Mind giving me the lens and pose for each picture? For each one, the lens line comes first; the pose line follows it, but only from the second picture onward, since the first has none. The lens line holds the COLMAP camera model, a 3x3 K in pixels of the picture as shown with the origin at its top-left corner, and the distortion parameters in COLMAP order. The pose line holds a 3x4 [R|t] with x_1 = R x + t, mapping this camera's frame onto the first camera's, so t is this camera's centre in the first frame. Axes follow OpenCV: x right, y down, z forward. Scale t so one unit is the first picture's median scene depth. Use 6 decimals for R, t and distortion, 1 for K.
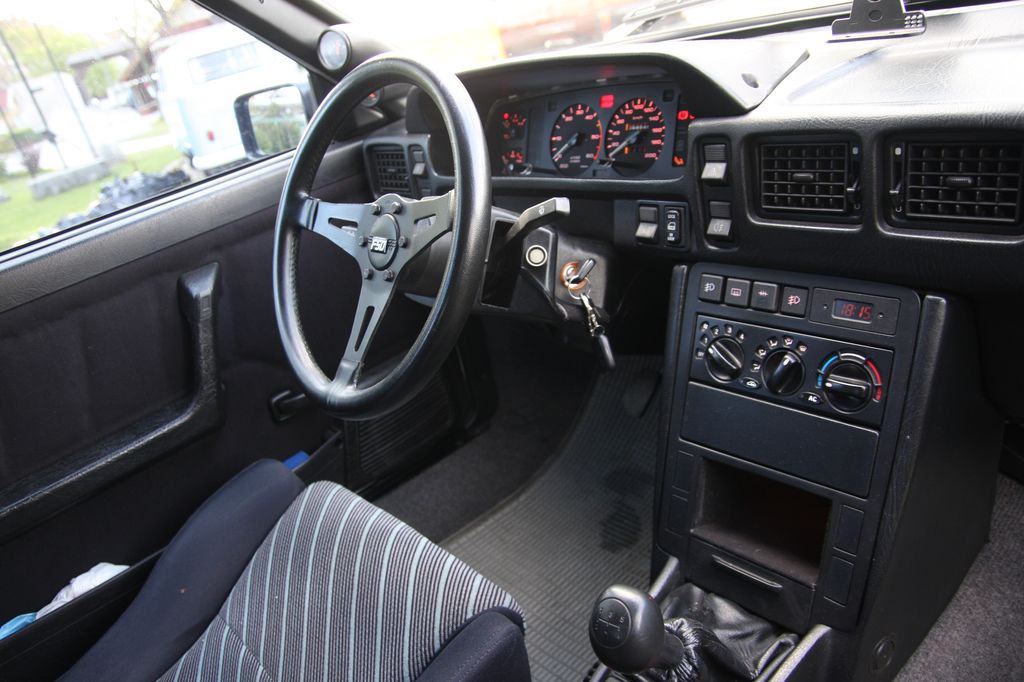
lens RADIAL K [[769.5, 0, 514.1], [0, 769.5, 347.9], [0, 0, 1]] dist [-0.122657, 0.082414]
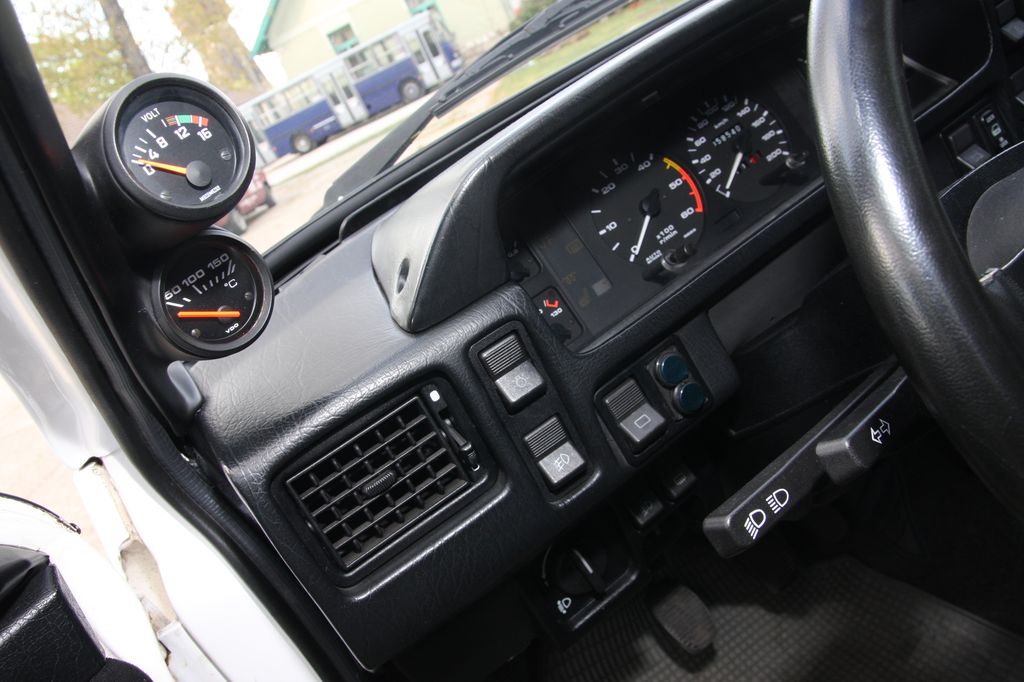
lens RADIAL K [[769.5, 0, 516.6], [0, 769.5, 334.9], [0, 0, 1]] dist [-0.122657, 0.082414]
pose [[0.277487, -0.268640, 0.922406, -0.573115], [0.706757, 0.707425, -0.006584, -0.301359], [-0.650765, 0.653745, 0.386164, 1.005068]]
